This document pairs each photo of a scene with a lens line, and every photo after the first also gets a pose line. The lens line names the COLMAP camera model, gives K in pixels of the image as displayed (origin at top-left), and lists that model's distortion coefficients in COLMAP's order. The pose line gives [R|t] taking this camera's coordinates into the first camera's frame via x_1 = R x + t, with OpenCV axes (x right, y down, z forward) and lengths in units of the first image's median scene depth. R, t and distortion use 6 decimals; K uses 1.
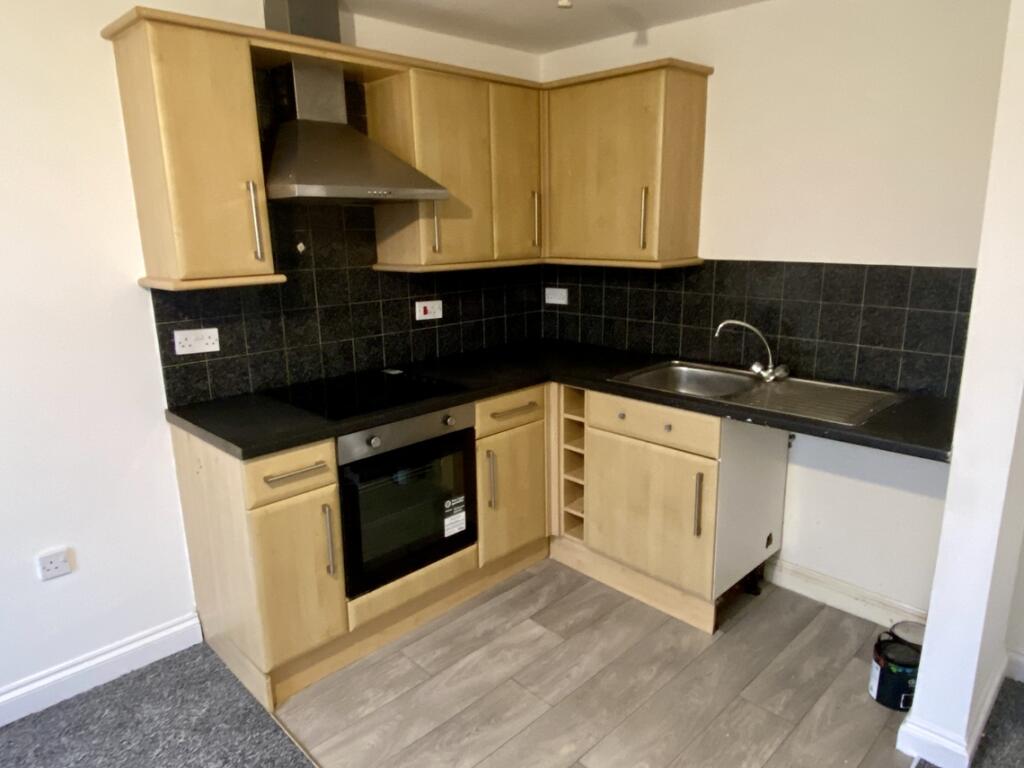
lens RADIAL K [[680.6, 0, 512.0], [0, 680.6, 384.0], [0, 0, 1]] dist [0.003604, 0.000921]
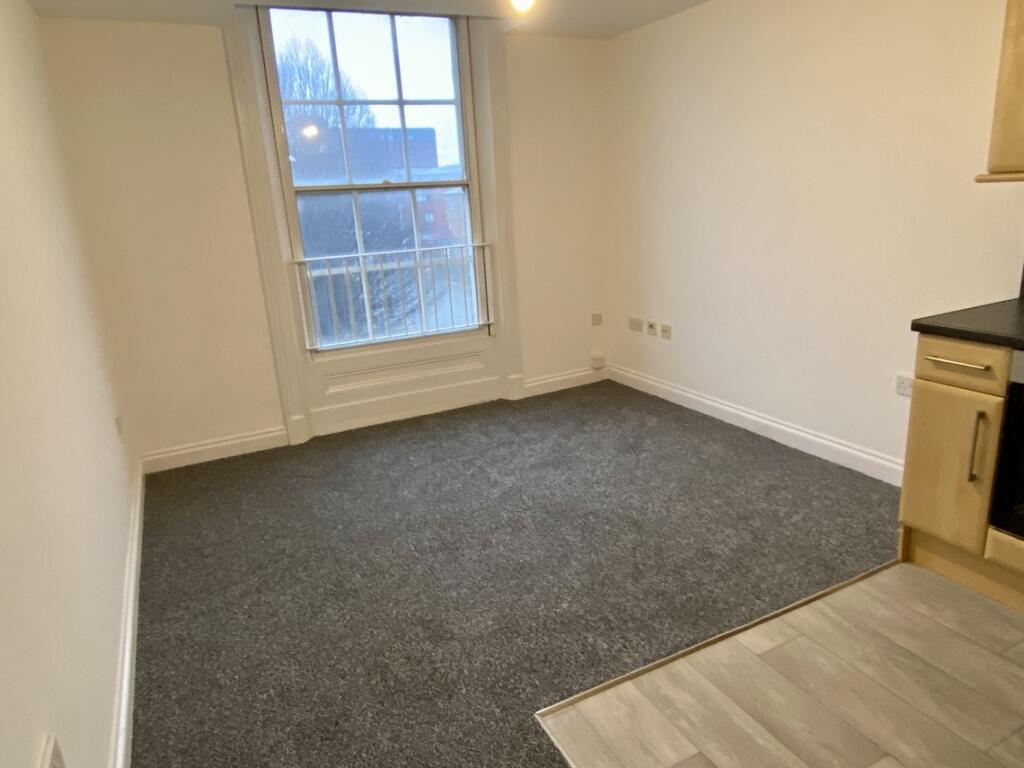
lens RADIAL K [[680.6, 0, 512.0], [0, 680.6, 384.0], [0, 0, 1]] dist [0.003604, 0.000921]
pose [[-0.310219, 0.300455, -0.901937, 0.809704], [-0.161629, 0.918262, 0.361485, -0.105058], [0.936825, 0.257918, -0.236300, 0.582671]]
